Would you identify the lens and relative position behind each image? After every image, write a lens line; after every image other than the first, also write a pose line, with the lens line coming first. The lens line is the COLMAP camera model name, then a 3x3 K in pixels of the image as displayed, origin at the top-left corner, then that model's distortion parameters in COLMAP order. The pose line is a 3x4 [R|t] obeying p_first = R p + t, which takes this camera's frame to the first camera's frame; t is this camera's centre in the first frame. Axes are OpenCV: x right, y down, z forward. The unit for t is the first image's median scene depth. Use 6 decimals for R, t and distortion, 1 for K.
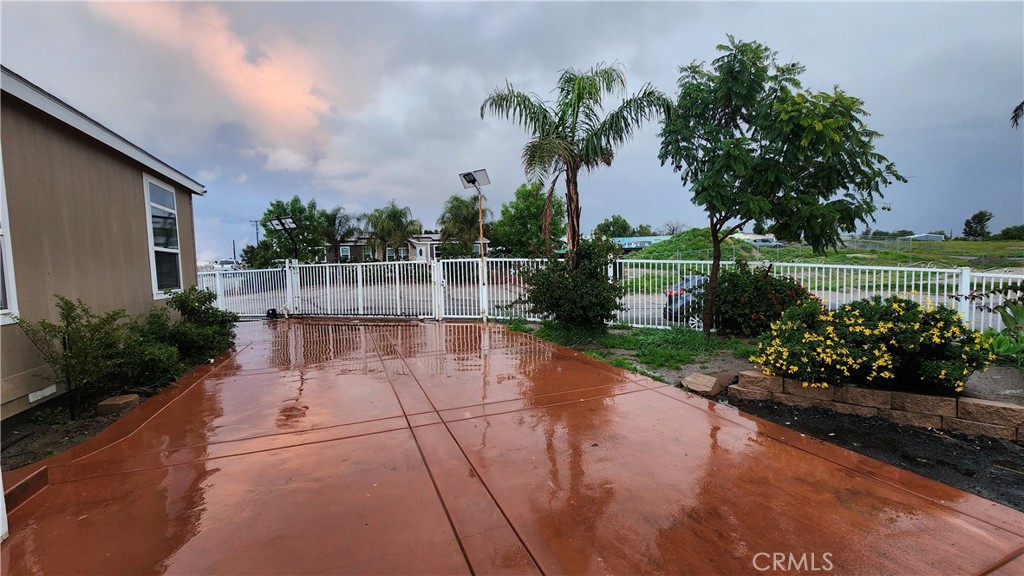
lens RADIAL K [[413.2, 0, 512.0], [0, 413.2, 288.0], [0, 0, 1]] dist [-0.000304, 0.000073]
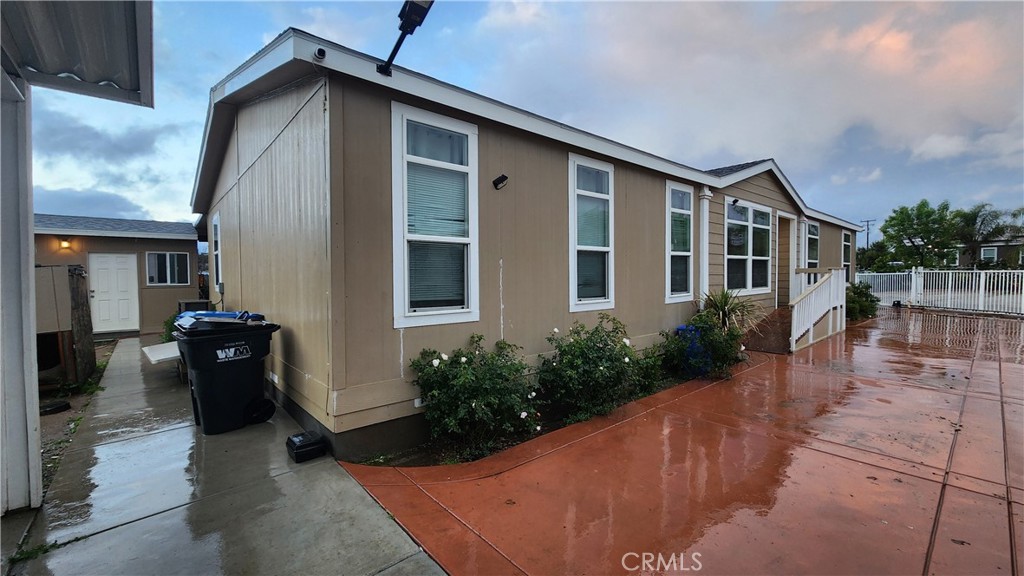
lens RADIAL K [[419.3, 0, 512.0], [0, 419.3, 288.0], [0, 0, 1]] dist [0.000519, 0.000261]
pose [[0.321603, 0.057868, -0.945105, 0.495424], [-0.060273, 0.997358, 0.040557, 0.036848], [0.944954, 0.043921, 0.324241, -1.007405]]
